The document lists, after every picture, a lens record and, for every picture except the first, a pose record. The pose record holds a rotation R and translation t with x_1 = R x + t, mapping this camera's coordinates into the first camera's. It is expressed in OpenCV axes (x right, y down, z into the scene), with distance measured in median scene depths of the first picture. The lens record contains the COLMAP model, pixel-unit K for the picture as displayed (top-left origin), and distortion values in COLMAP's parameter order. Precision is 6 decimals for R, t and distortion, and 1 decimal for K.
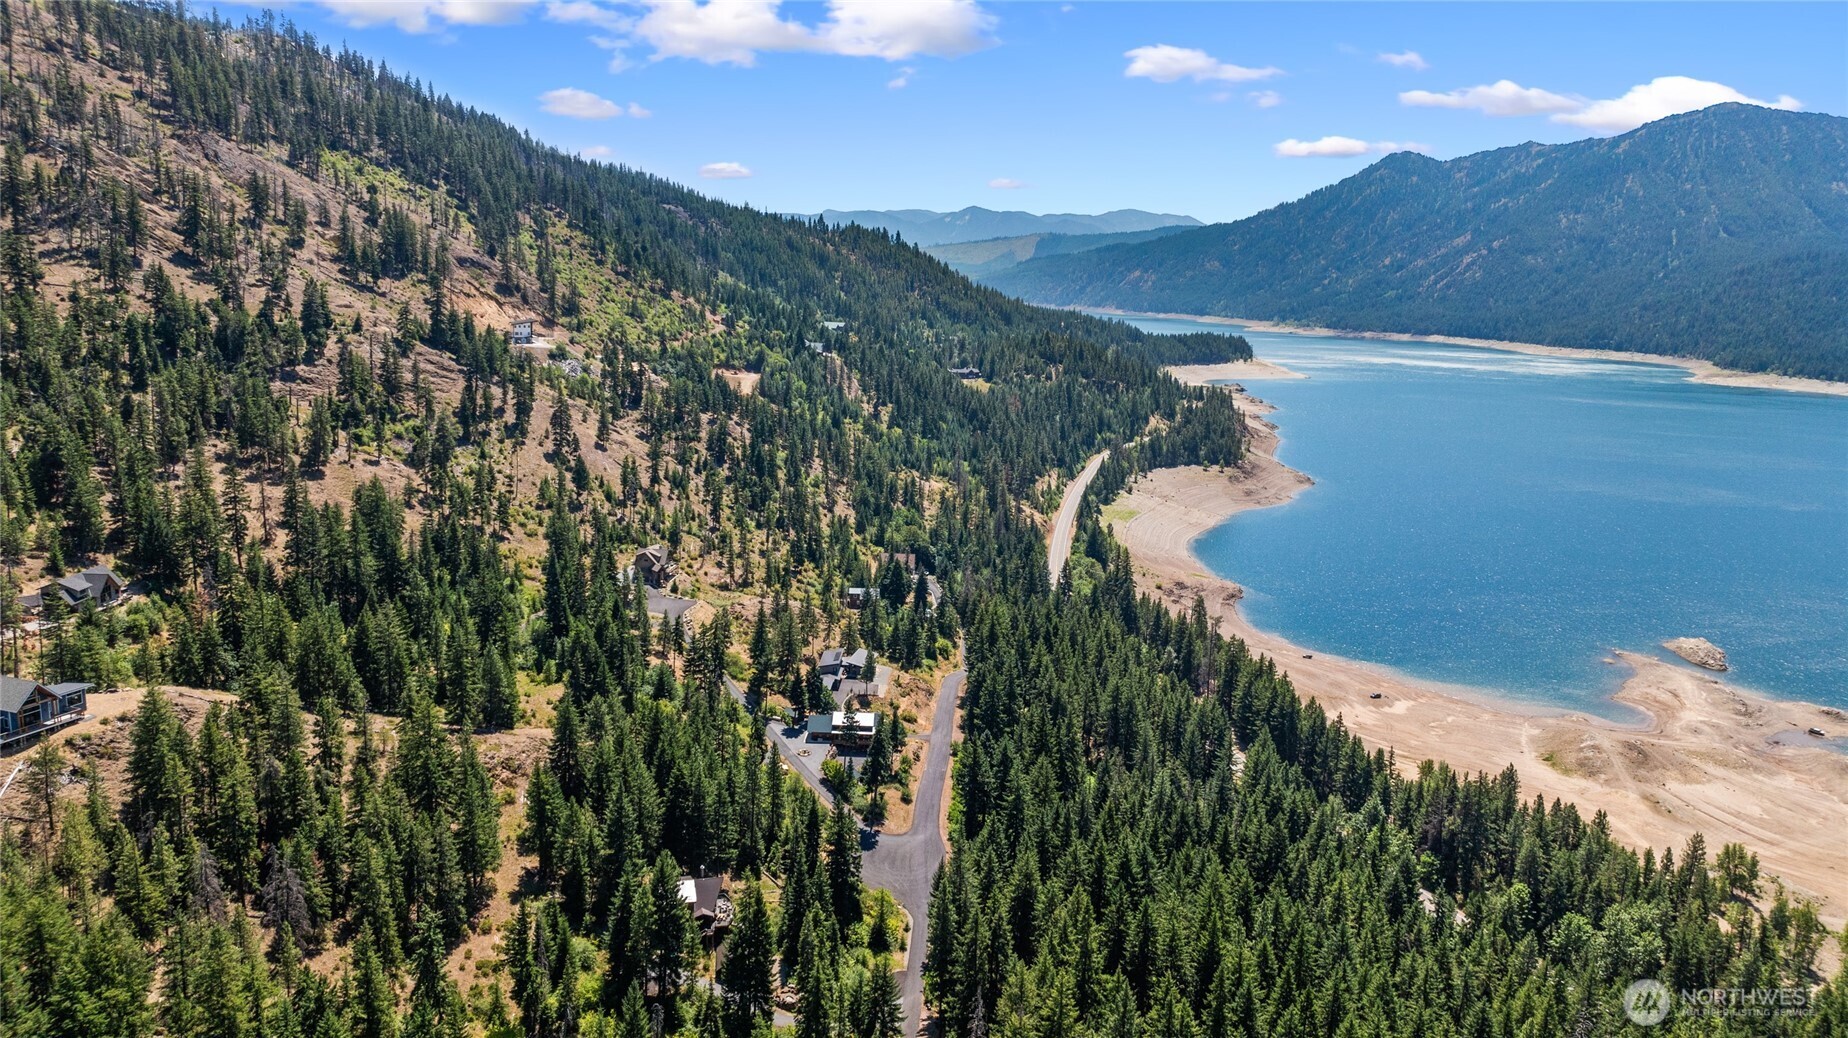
lens RADIAL K [[1302.2, 0, 929.9], [0, 1302.2, 514.6], [0, 0, 1]] dist [-0.032560, 0.033419]
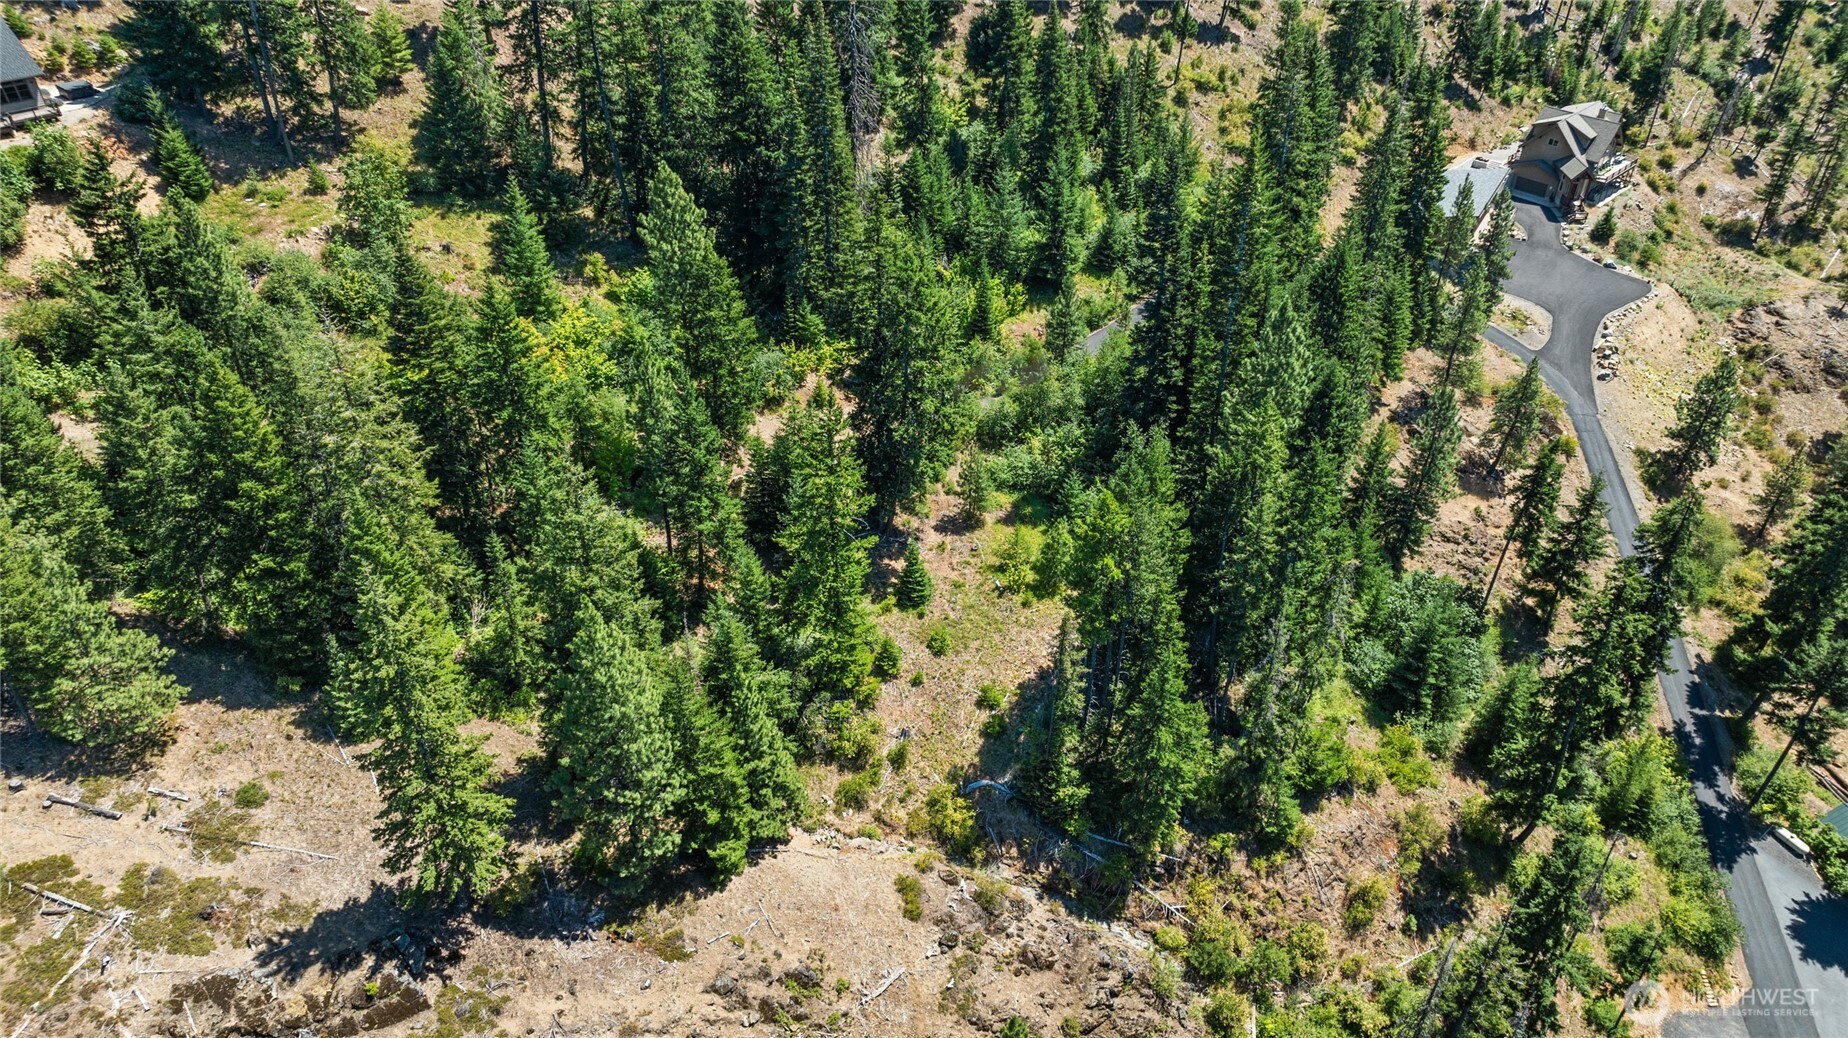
lens RADIAL K [[1302.2, 0, 918.4], [0, 1302.2, 511.0], [0, 0, 1]] dist [-0.032560, 0.033419]
pose [[0.764161, 0.349438, -0.542173, -0.102225], [-0.100815, 0.894918, 0.434694, -0.015718], [0.637099, -0.277517, 0.719089, 0.509535]]
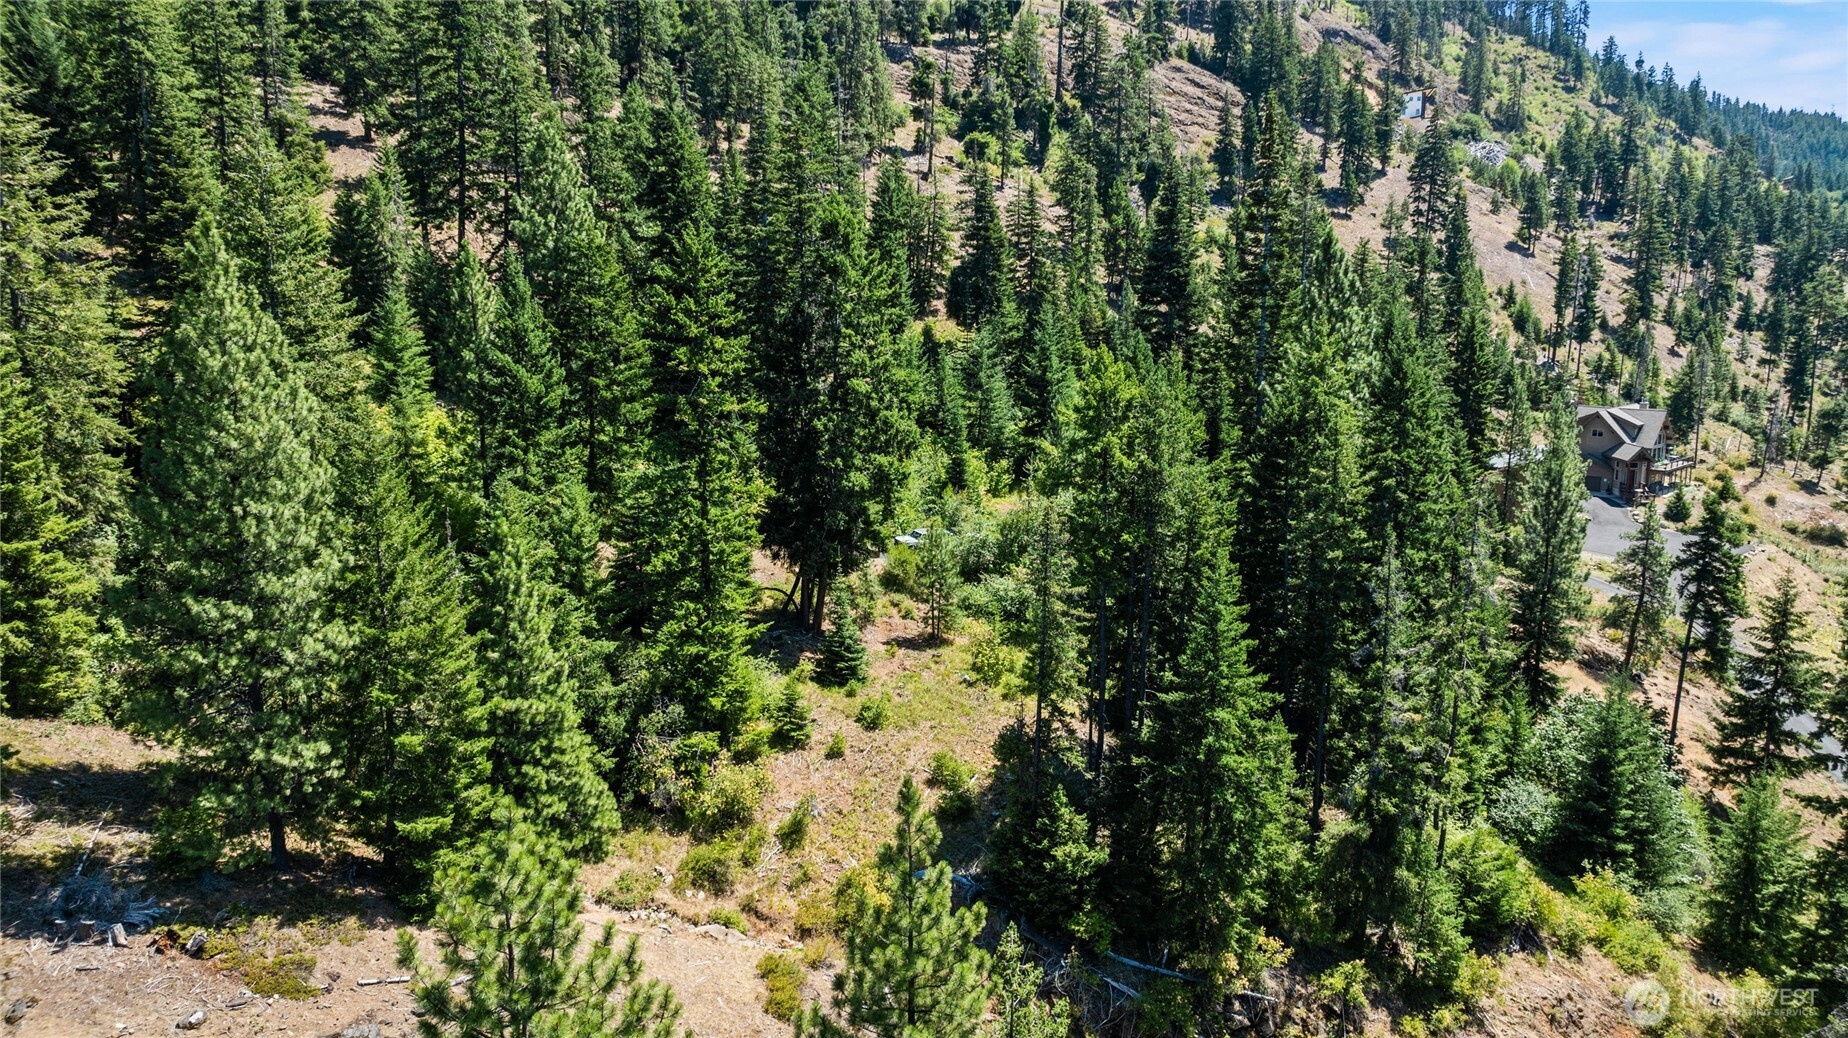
lens RADIAL K [[1302.2, 0, 927.9], [0, 1302.2, 519.2], [0, 0, 1]] dist [-0.032560, 0.033419]
pose [[0.758197, 0.080678, -0.647015, -0.112979], [-0.097430, 0.995193, 0.009921, 0.068563], [0.644706, 0.055517, 0.762412, 0.551817]]
